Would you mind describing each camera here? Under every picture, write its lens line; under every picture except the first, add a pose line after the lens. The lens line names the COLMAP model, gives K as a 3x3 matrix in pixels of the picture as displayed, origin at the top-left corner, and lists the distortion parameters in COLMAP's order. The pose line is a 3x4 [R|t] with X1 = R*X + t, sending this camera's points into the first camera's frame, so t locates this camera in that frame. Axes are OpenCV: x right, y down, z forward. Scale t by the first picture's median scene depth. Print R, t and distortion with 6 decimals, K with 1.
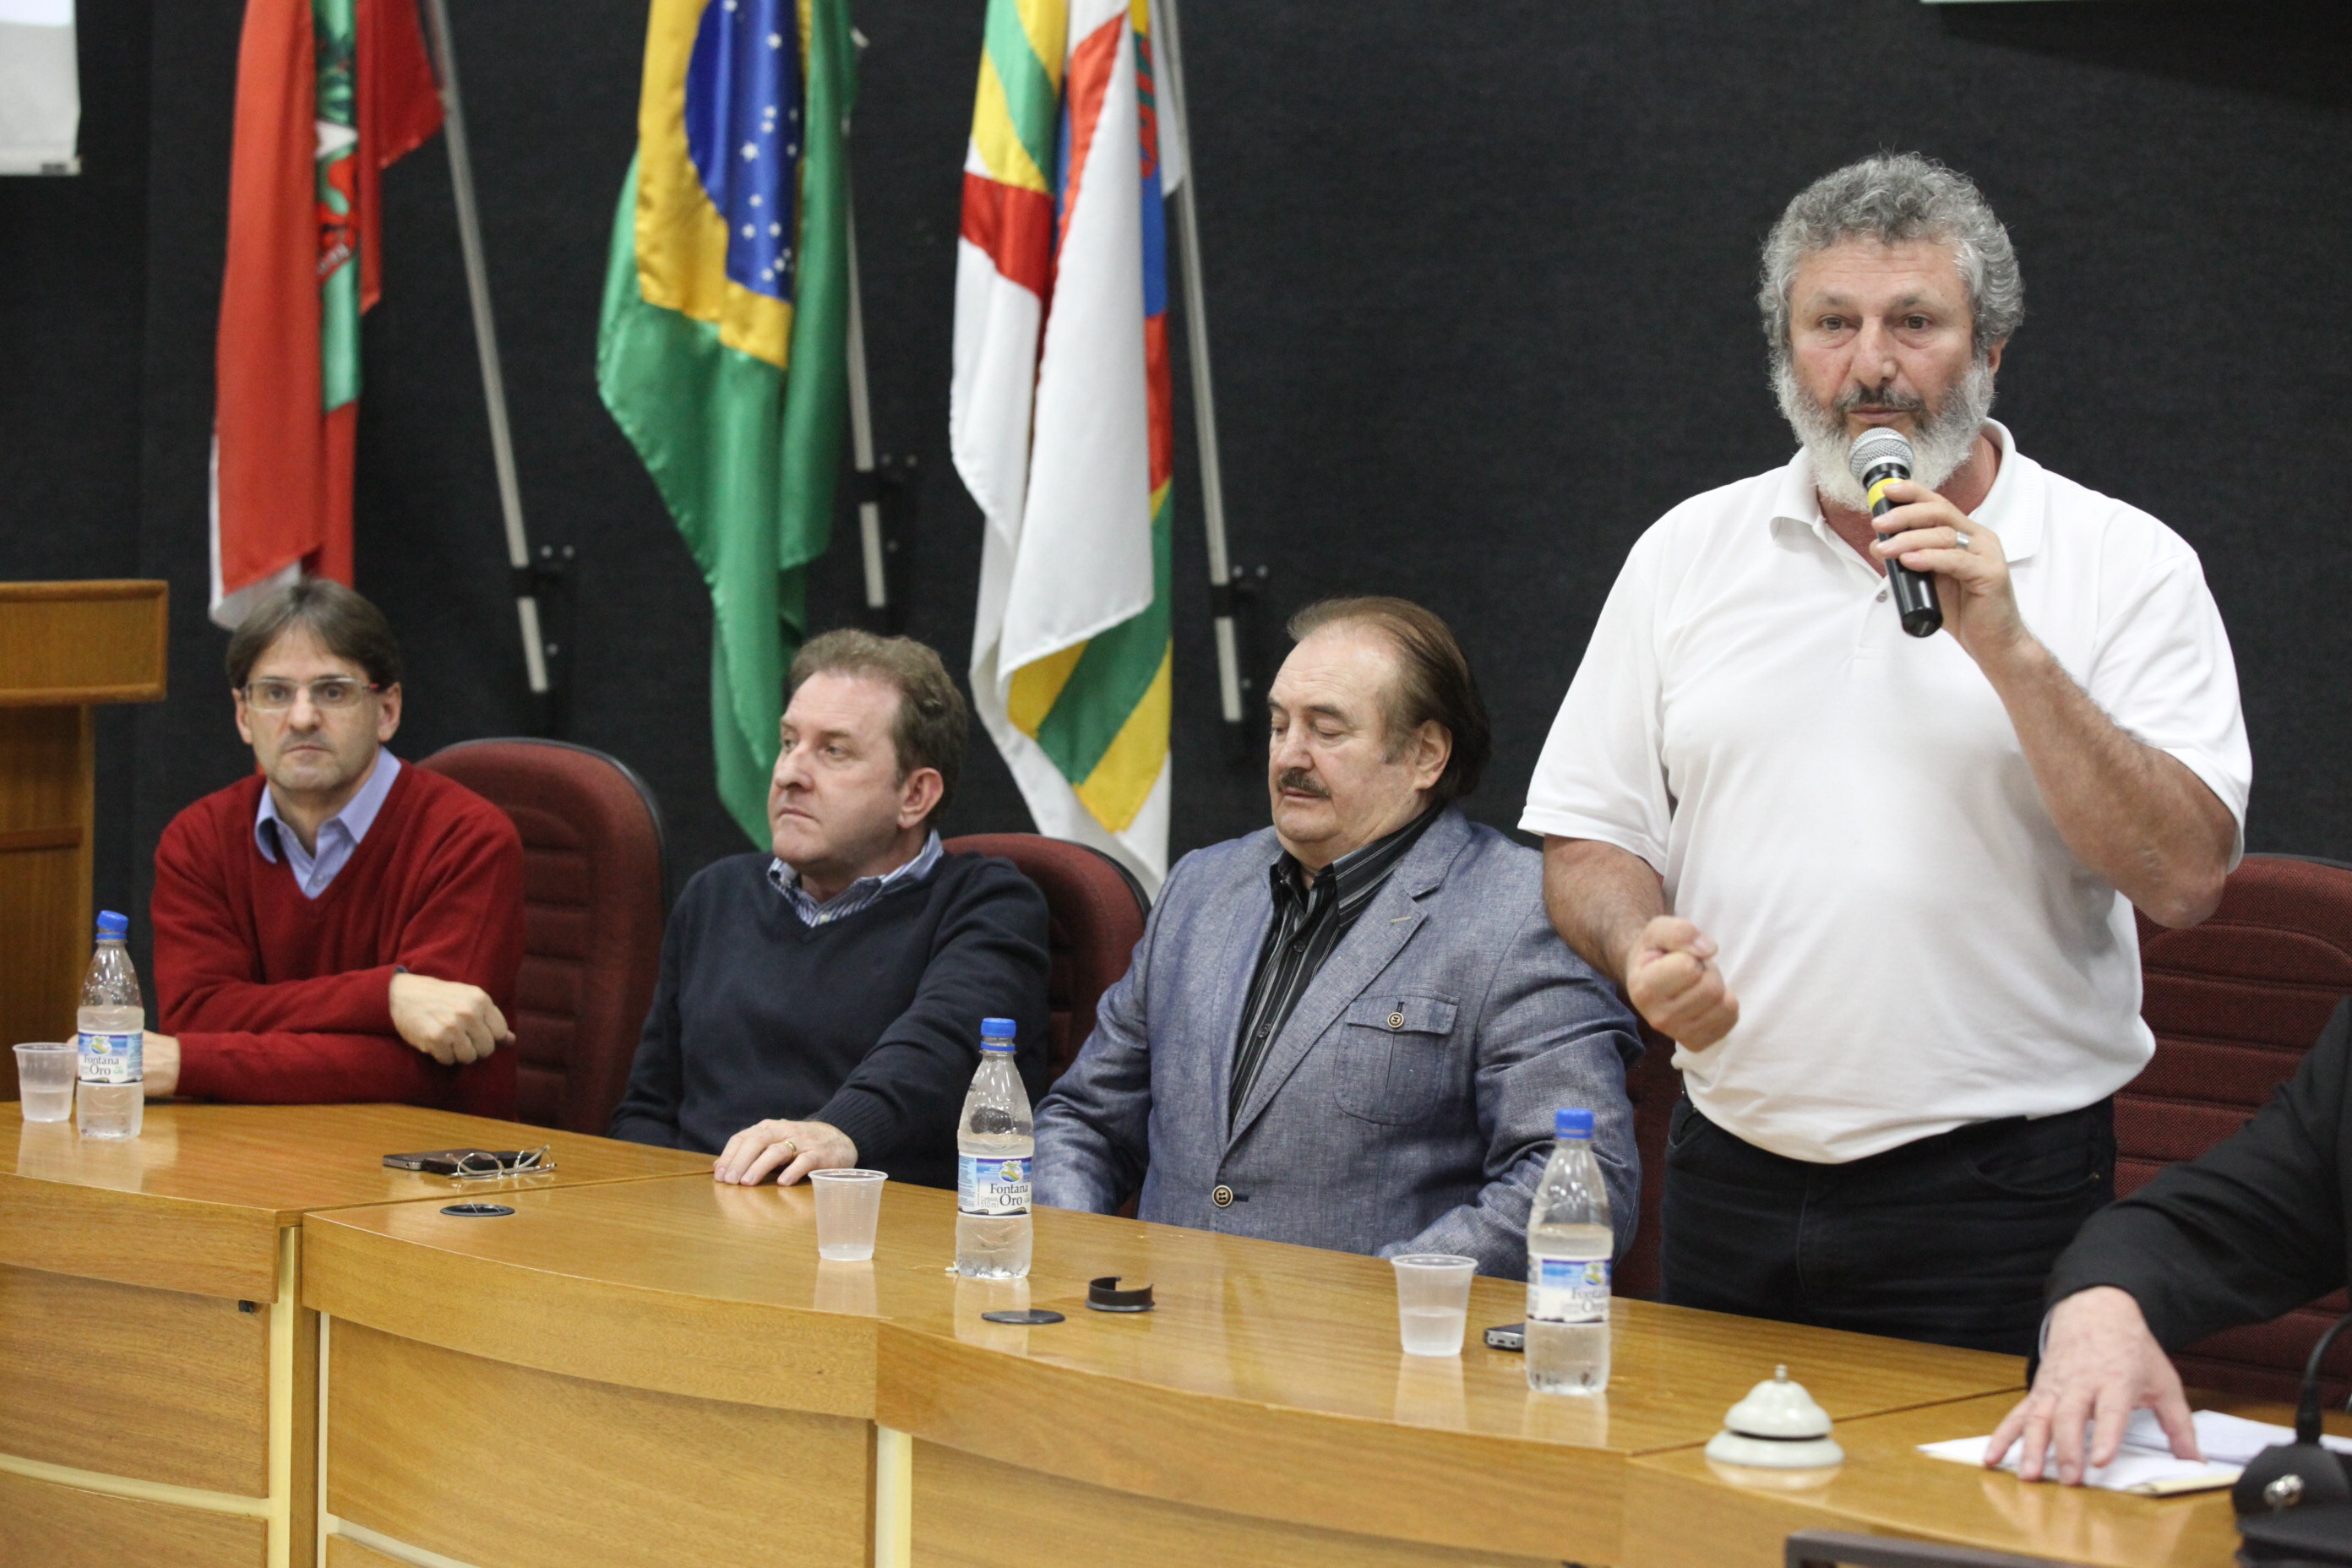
lens RADIAL K [[5584.2, 0, 1176.0], [0, 5584.2, 784.0], [0, 0, 1]] dist [-0.110297, 0.149477]
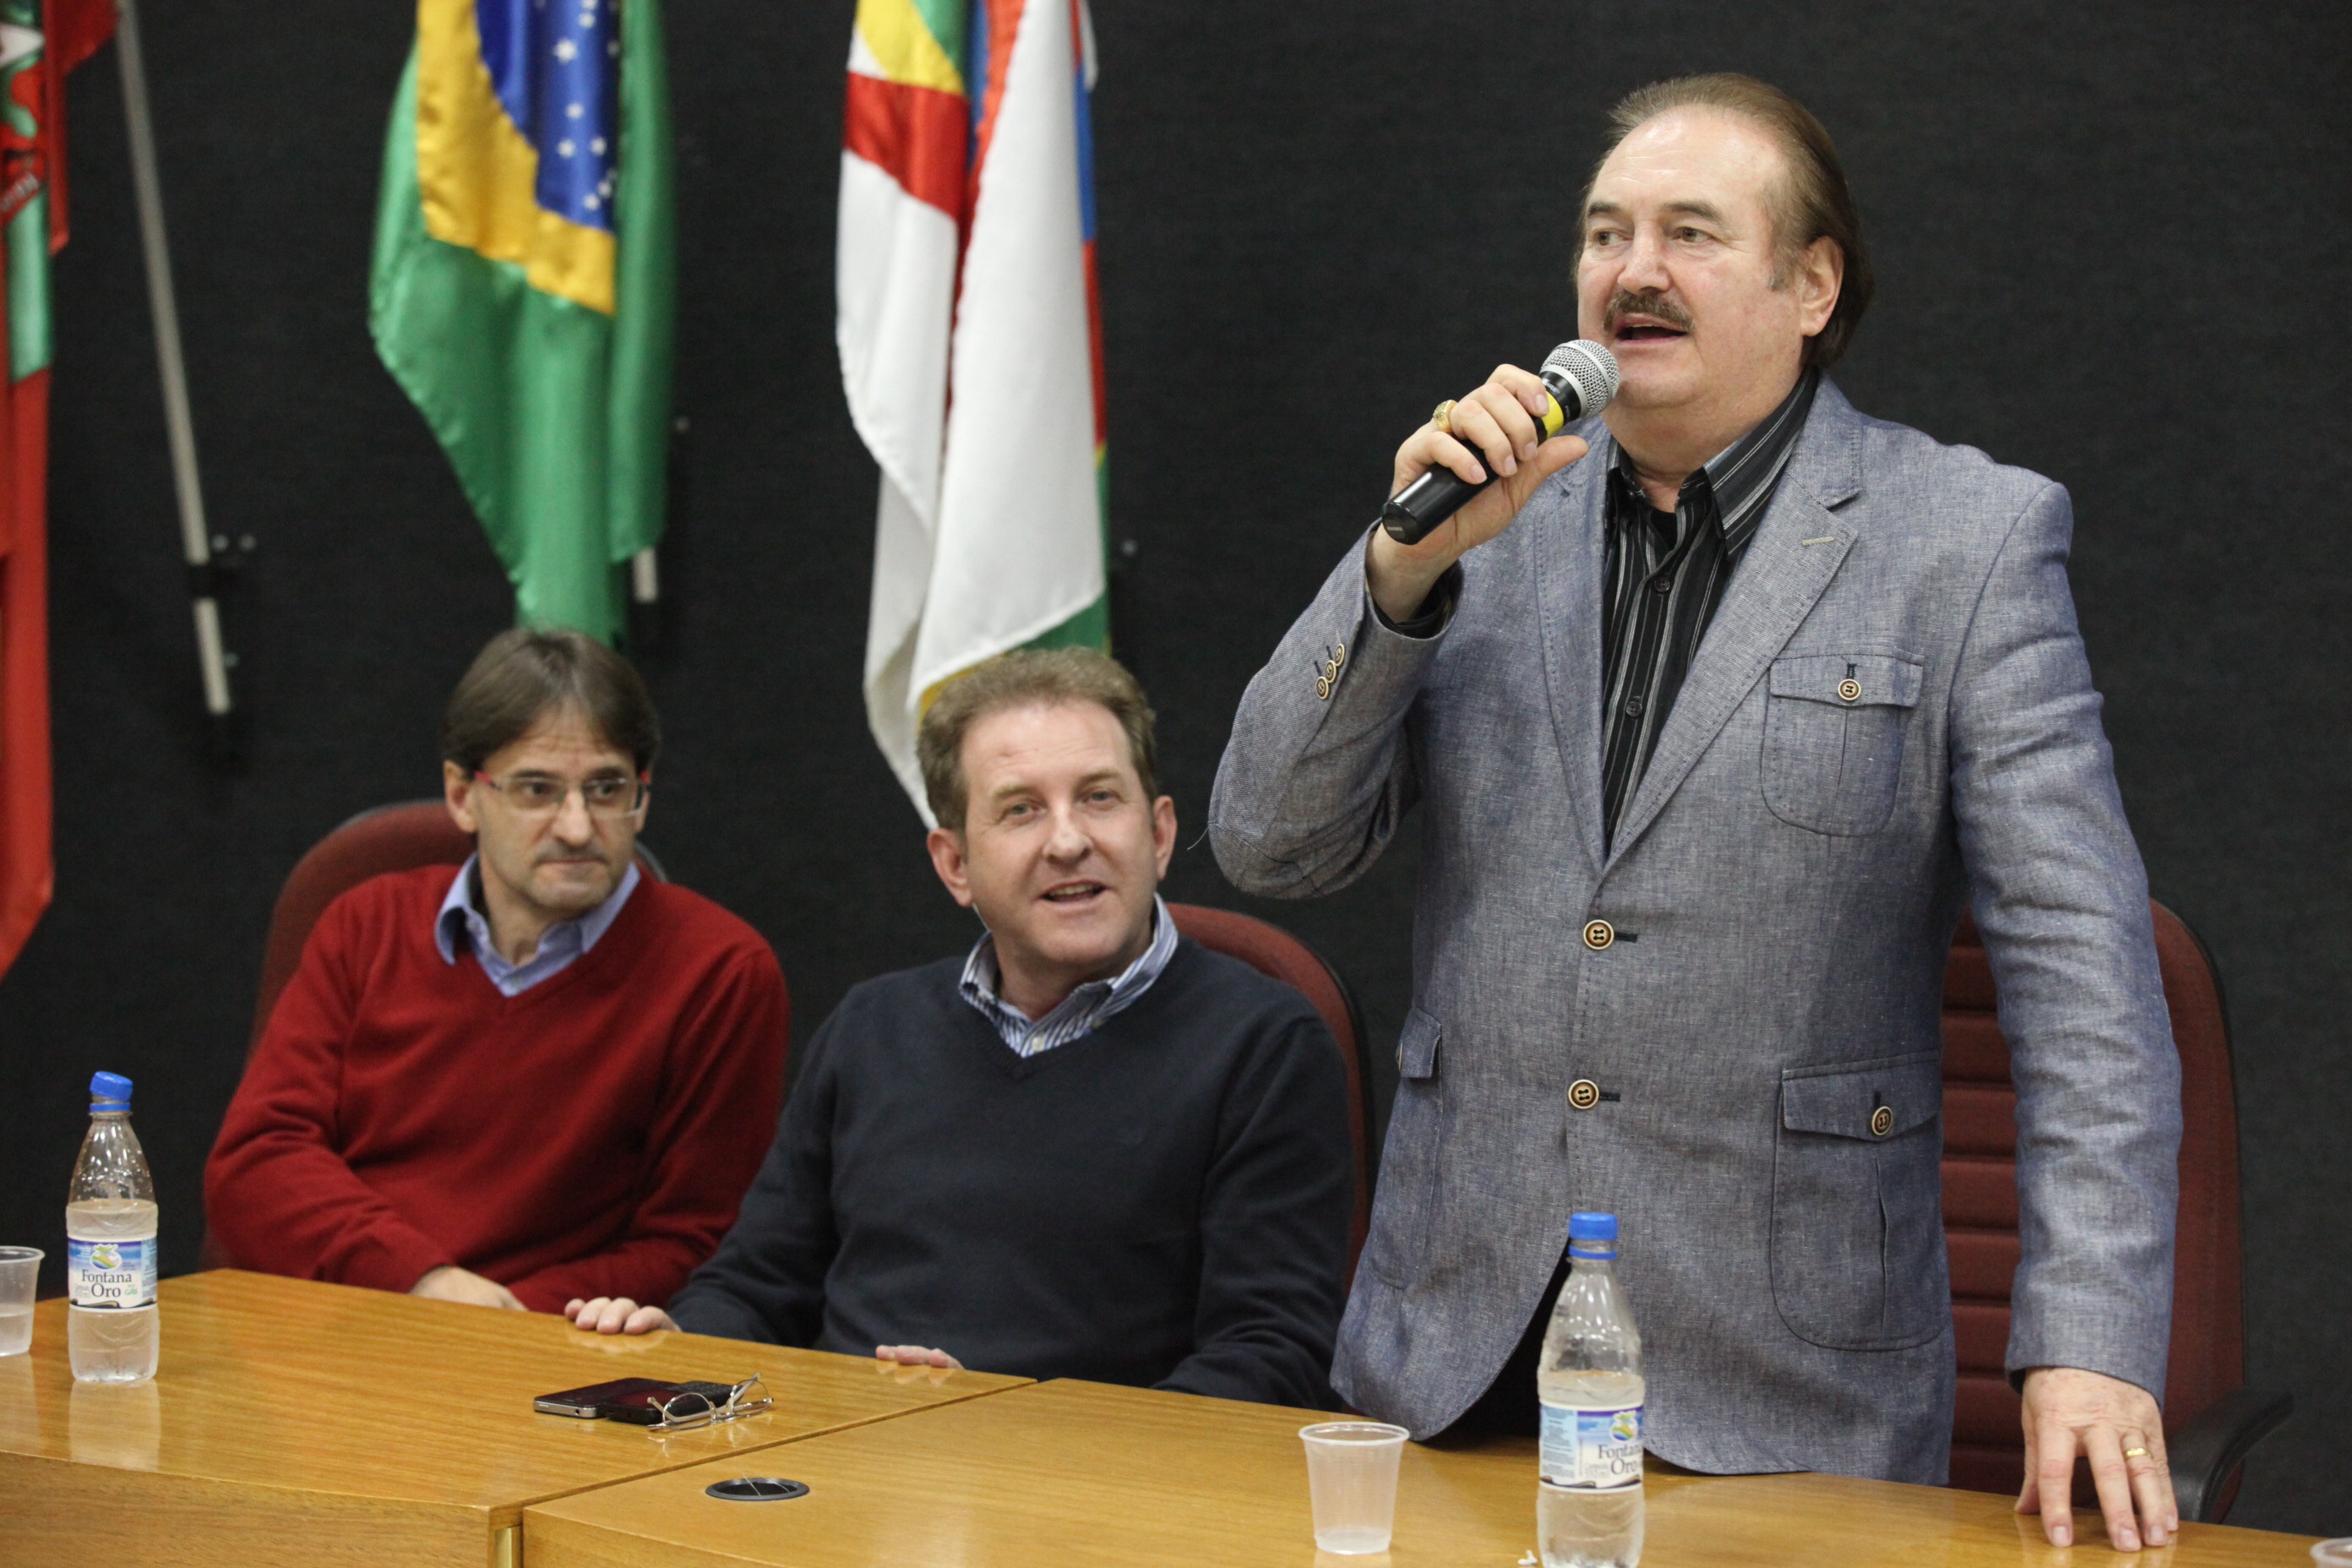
lens RADIAL K [[5584.2, 0, 1176.0], [0, 5584.2, 784.0], [0, 0, 1]] dist [-0.110297, 0.149477]
pose [[0.987332, -0.032291, 0.155345, -0.122521], [0.030421, 0.999433, 0.014400, -0.015960], [-0.155722, -0.009492, 0.987755, 0.188132]]
